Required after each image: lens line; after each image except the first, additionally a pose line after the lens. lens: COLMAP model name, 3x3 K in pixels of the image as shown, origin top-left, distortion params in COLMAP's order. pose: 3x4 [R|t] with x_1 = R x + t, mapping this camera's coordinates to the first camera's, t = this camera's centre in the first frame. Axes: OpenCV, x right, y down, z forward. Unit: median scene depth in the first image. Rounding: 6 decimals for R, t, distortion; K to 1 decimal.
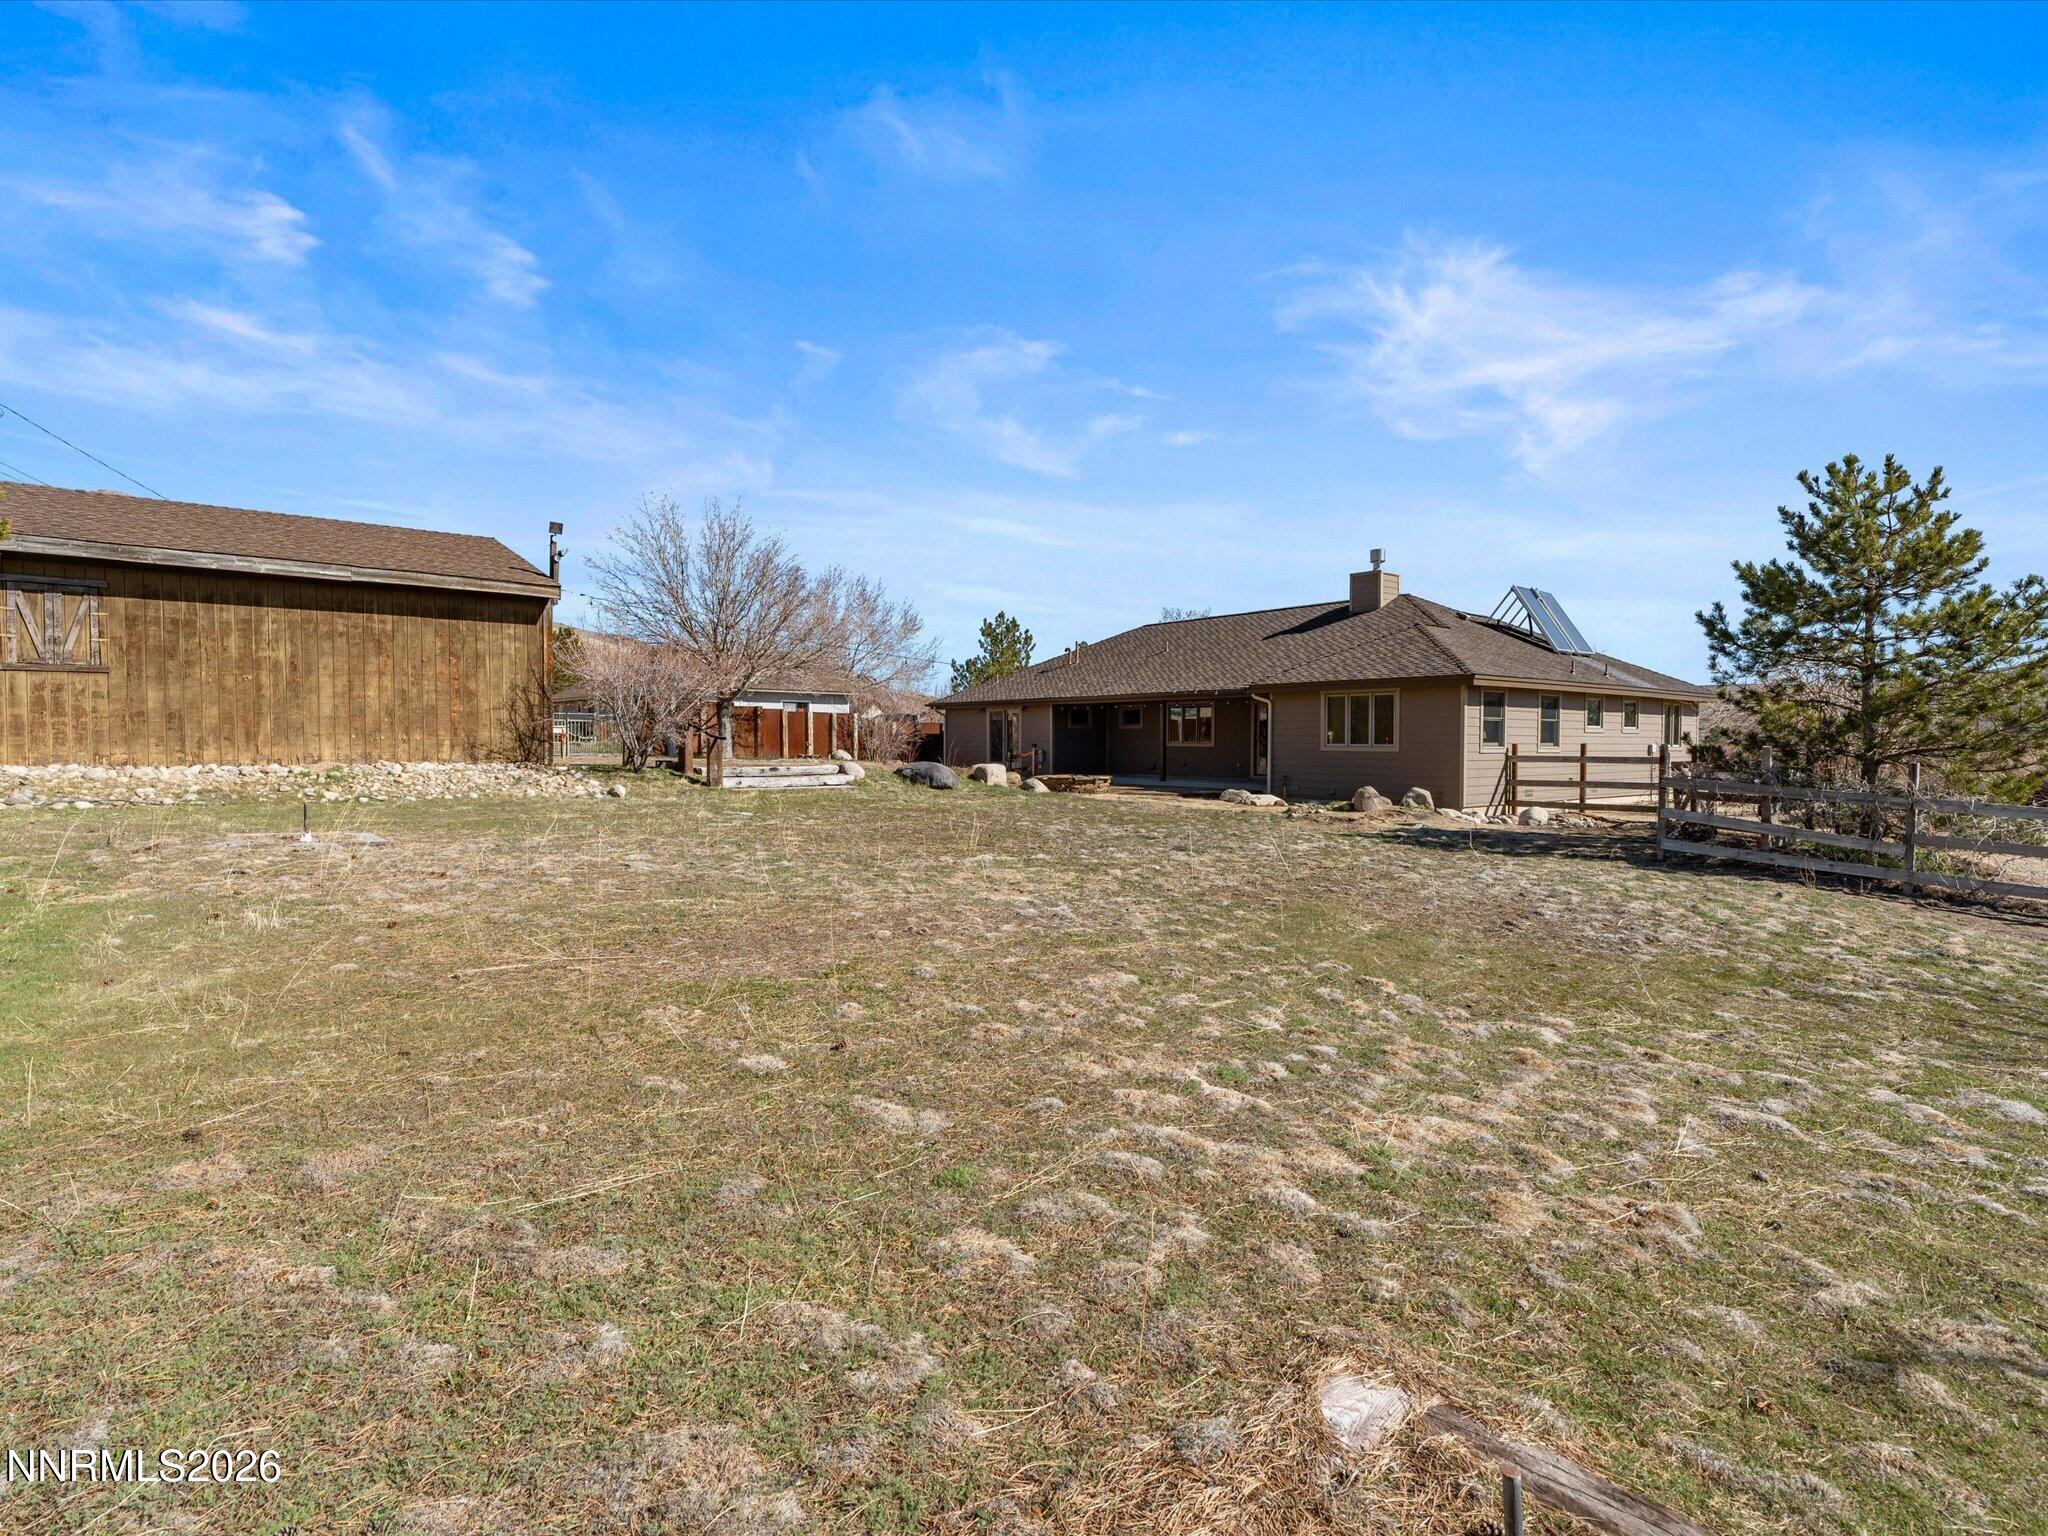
lens RADIAL K [[1035.9, 0, 1024.0], [0, 1035.9, 768.0], [0, 0, 1]] dist [-0.005072, 0.001265]
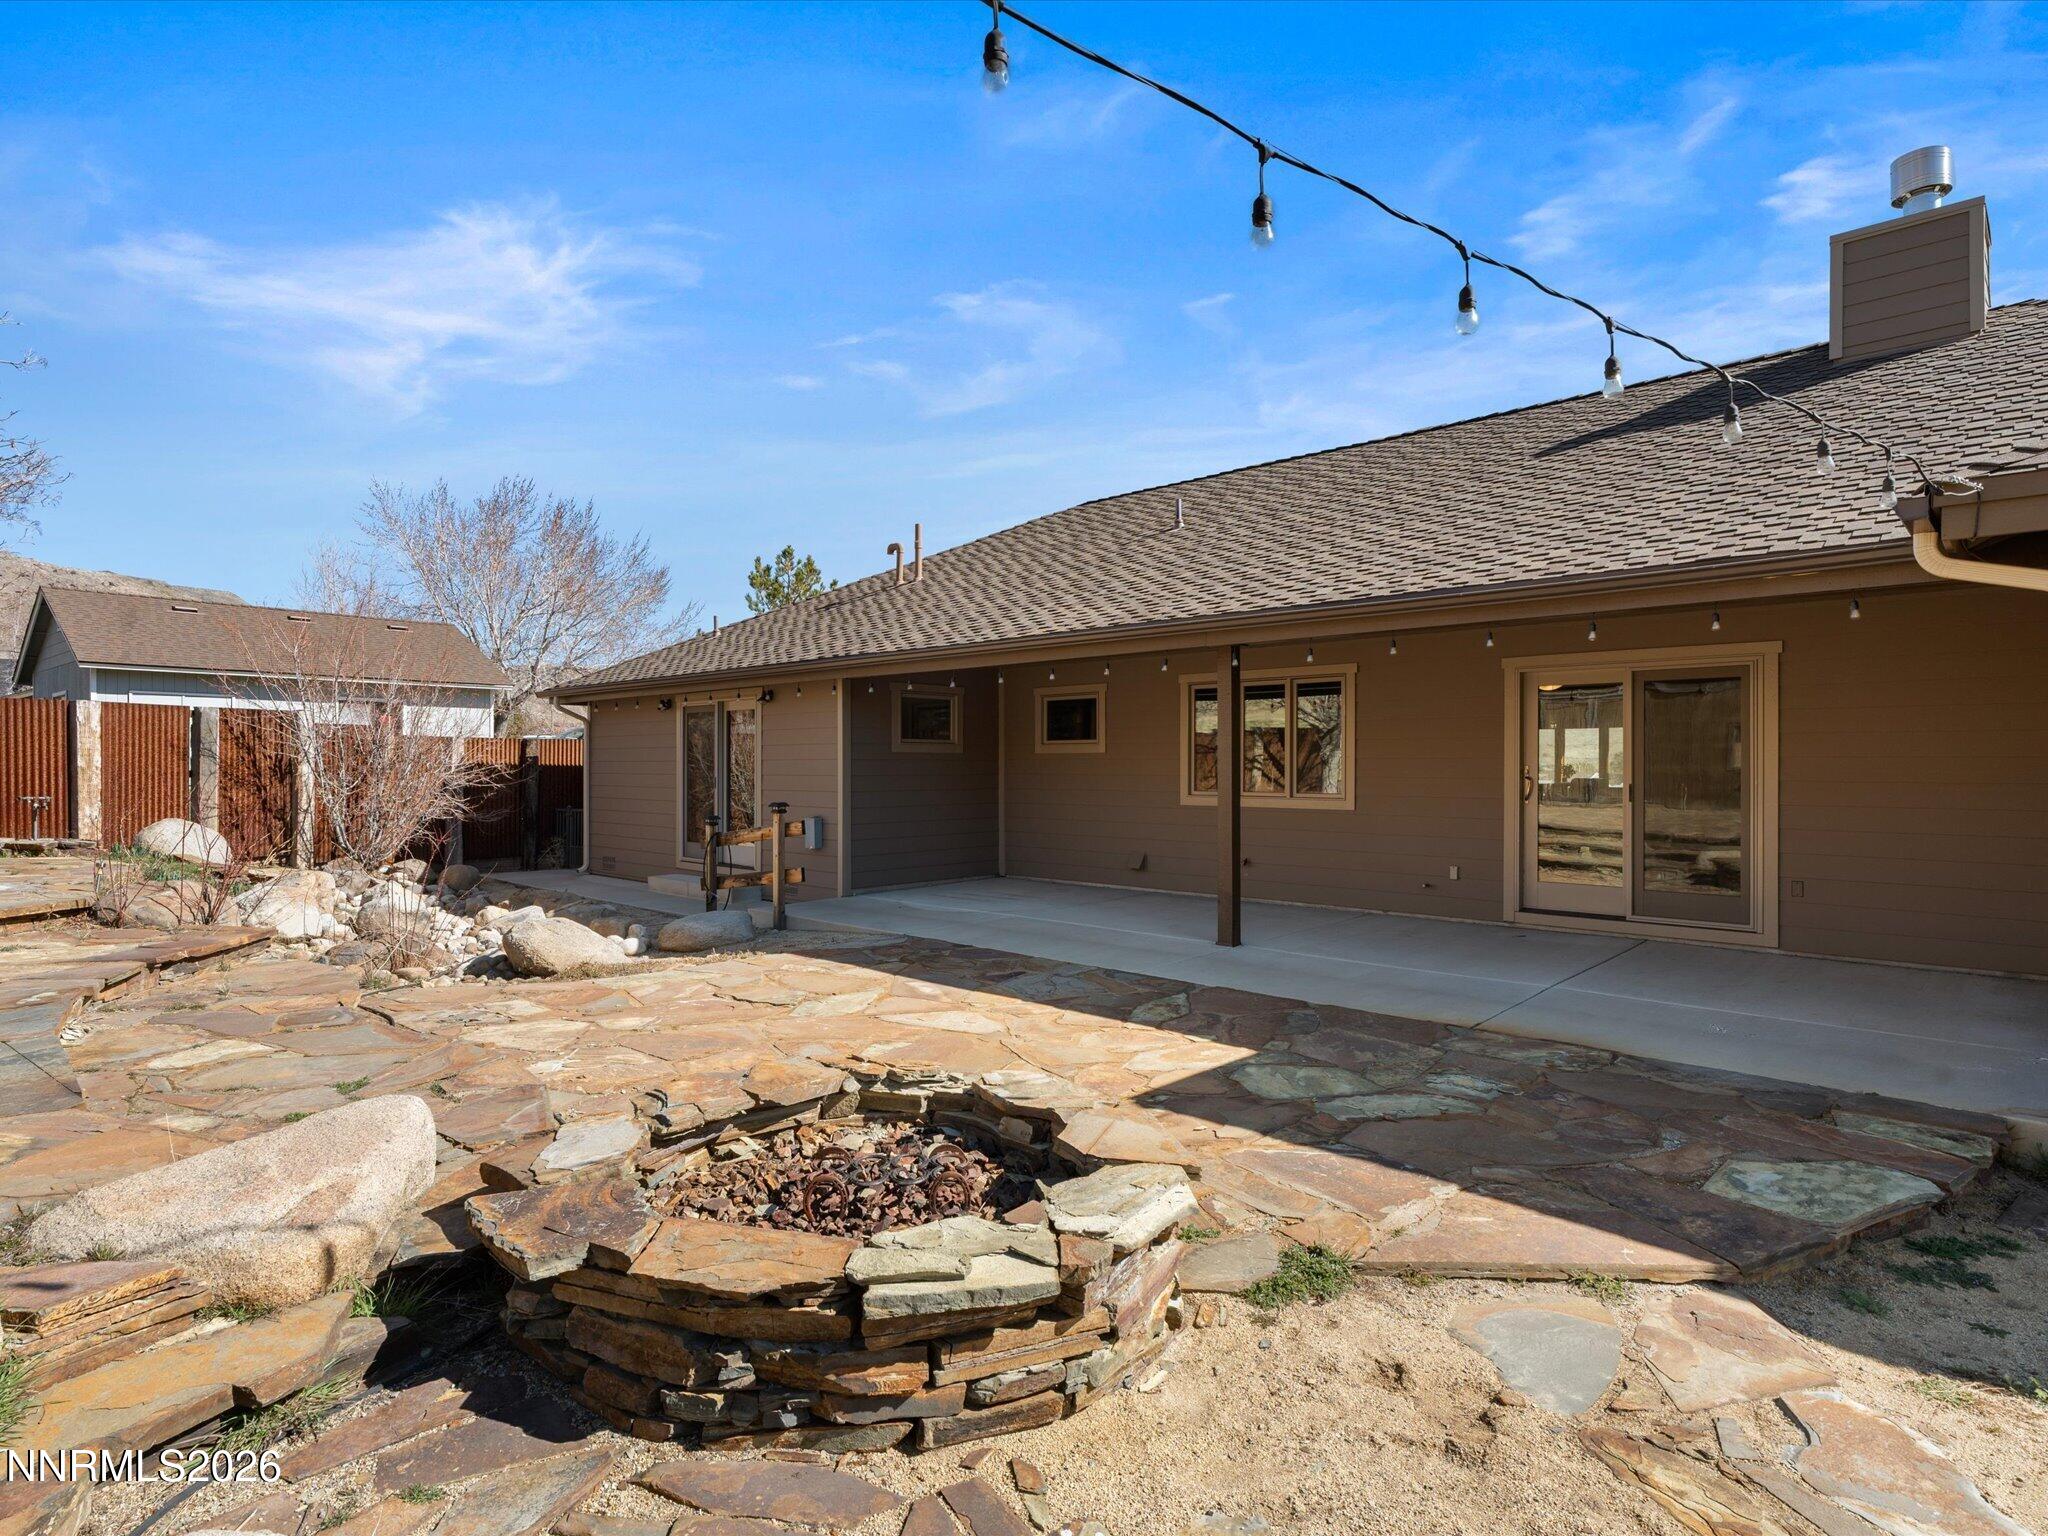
lens RADIAL K [[1035.9, 0, 1024.0], [0, 1035.9, 768.0], [0, 0, 1]] dist [-0.005072, 0.001265]
pose [[0.989490, -0.000931, 0.144597, 0.035244], [0.004756, 0.999648, -0.026104, -0.023055], [-0.144522, 0.026517, 0.989146, 0.636966]]
